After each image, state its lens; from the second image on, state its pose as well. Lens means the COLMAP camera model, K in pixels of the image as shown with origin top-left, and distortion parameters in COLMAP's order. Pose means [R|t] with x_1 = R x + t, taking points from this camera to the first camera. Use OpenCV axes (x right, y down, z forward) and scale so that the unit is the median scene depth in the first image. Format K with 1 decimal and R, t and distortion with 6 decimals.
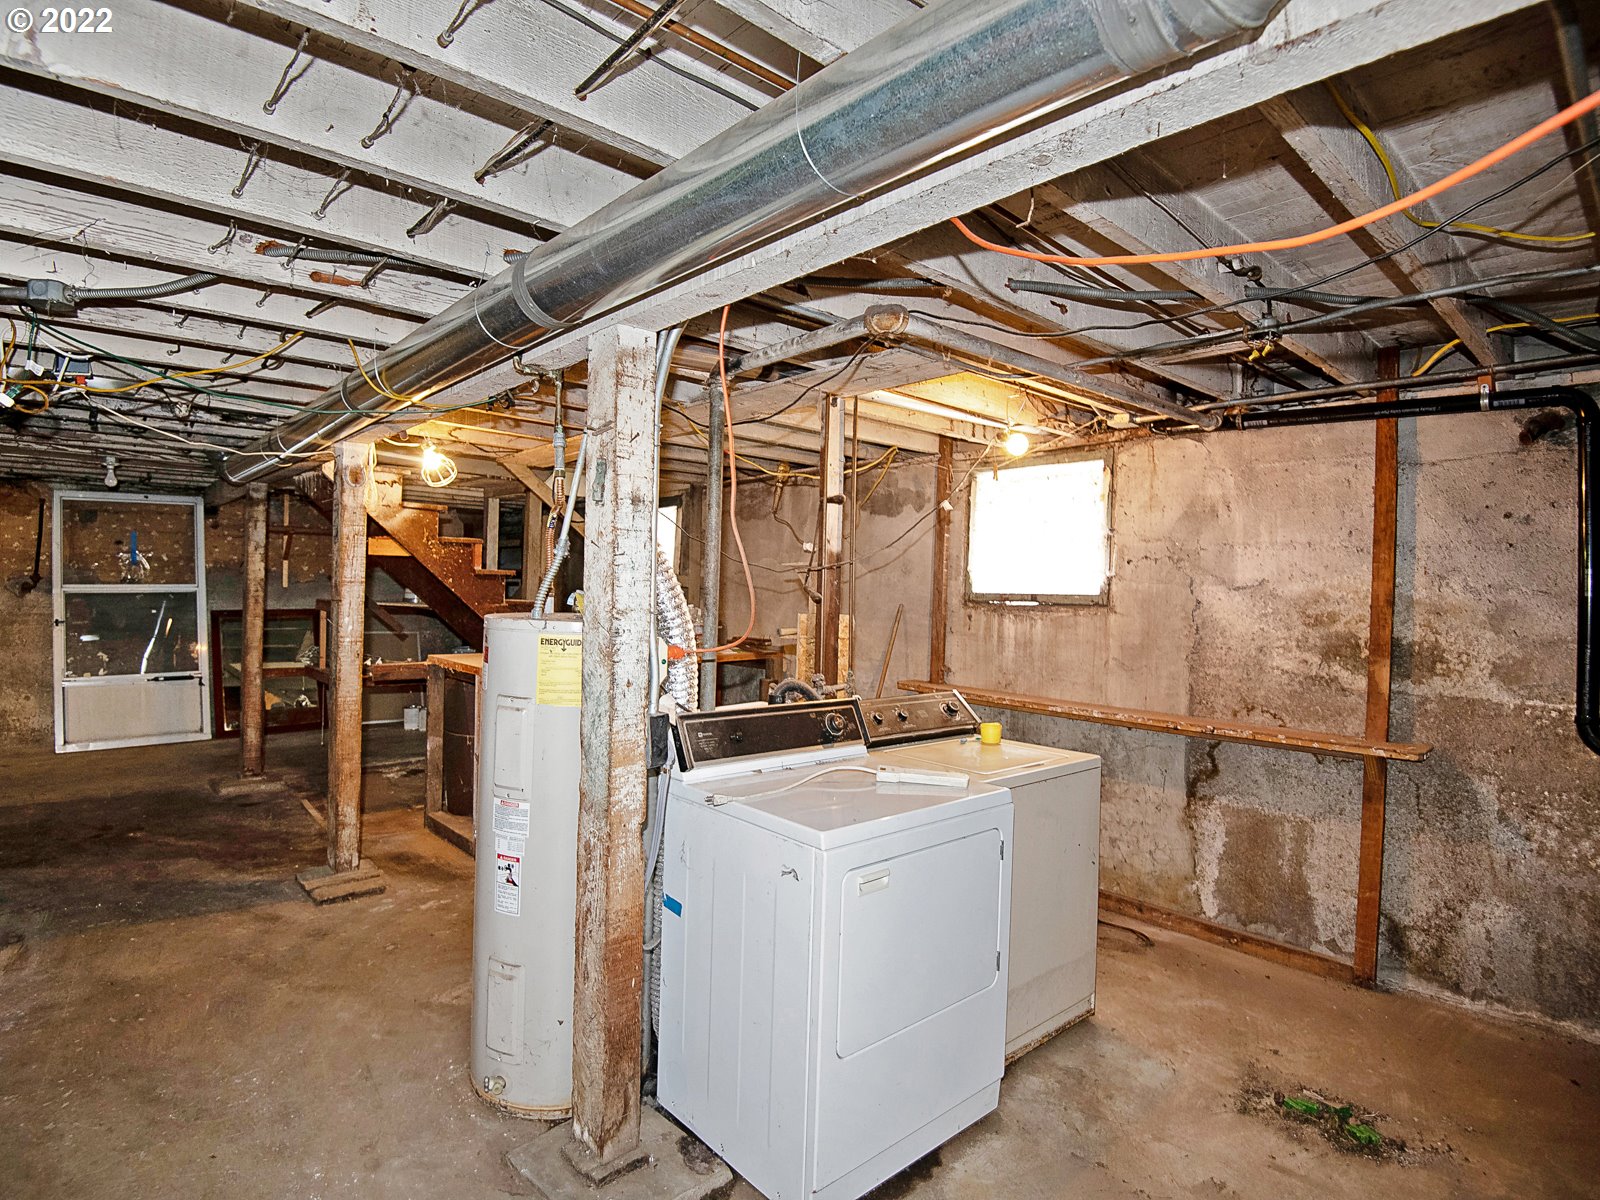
lens RADIAL K [[833.3, 0, 801.7], [0, 833.3, 590.9], [0, 0, 1]] dist [-0.014888, -0.009763]
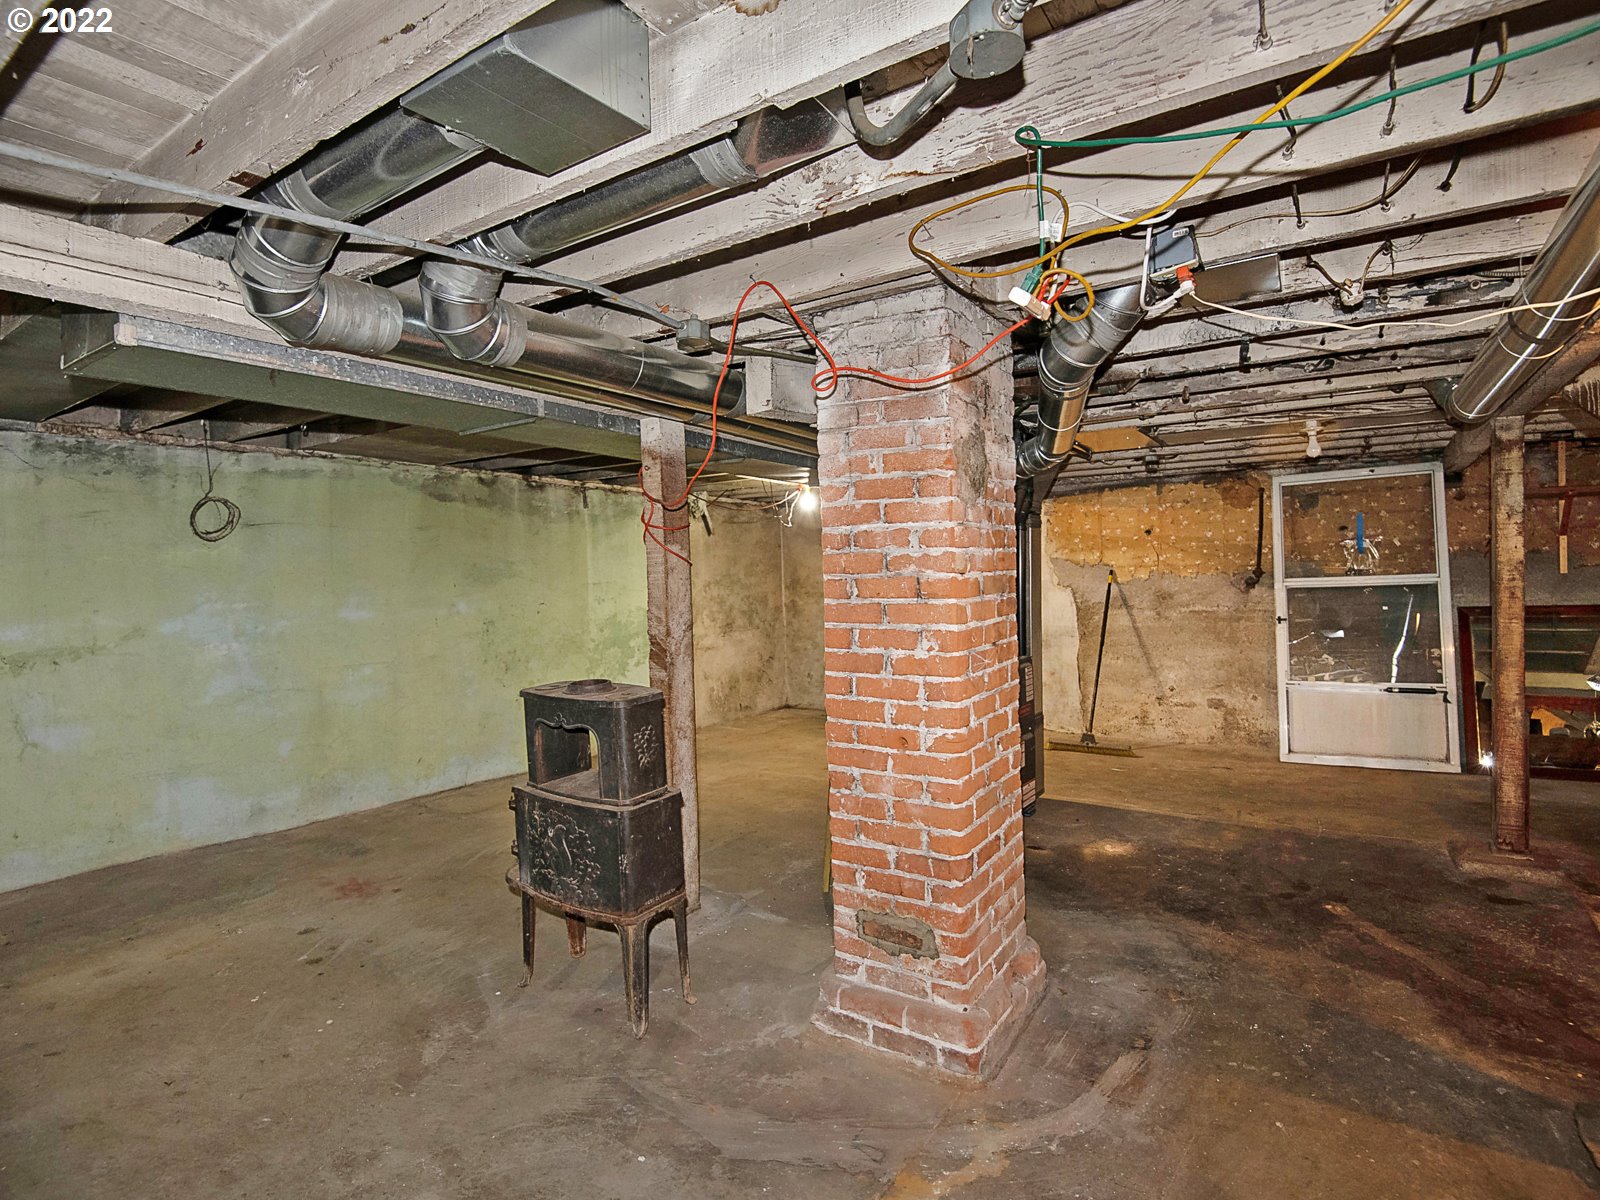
lens RADIAL K [[833.3, 0, 791.2], [0, 833.3, 589.0], [0, 0, 1]] dist [-0.014888, -0.009763]
pose [[0.245118, -0.016160, -0.969359, -0.140510], [0.022100, 0.999694, -0.011078, 0.002275], [0.969241, -0.018707, 0.245400, 0.237470]]
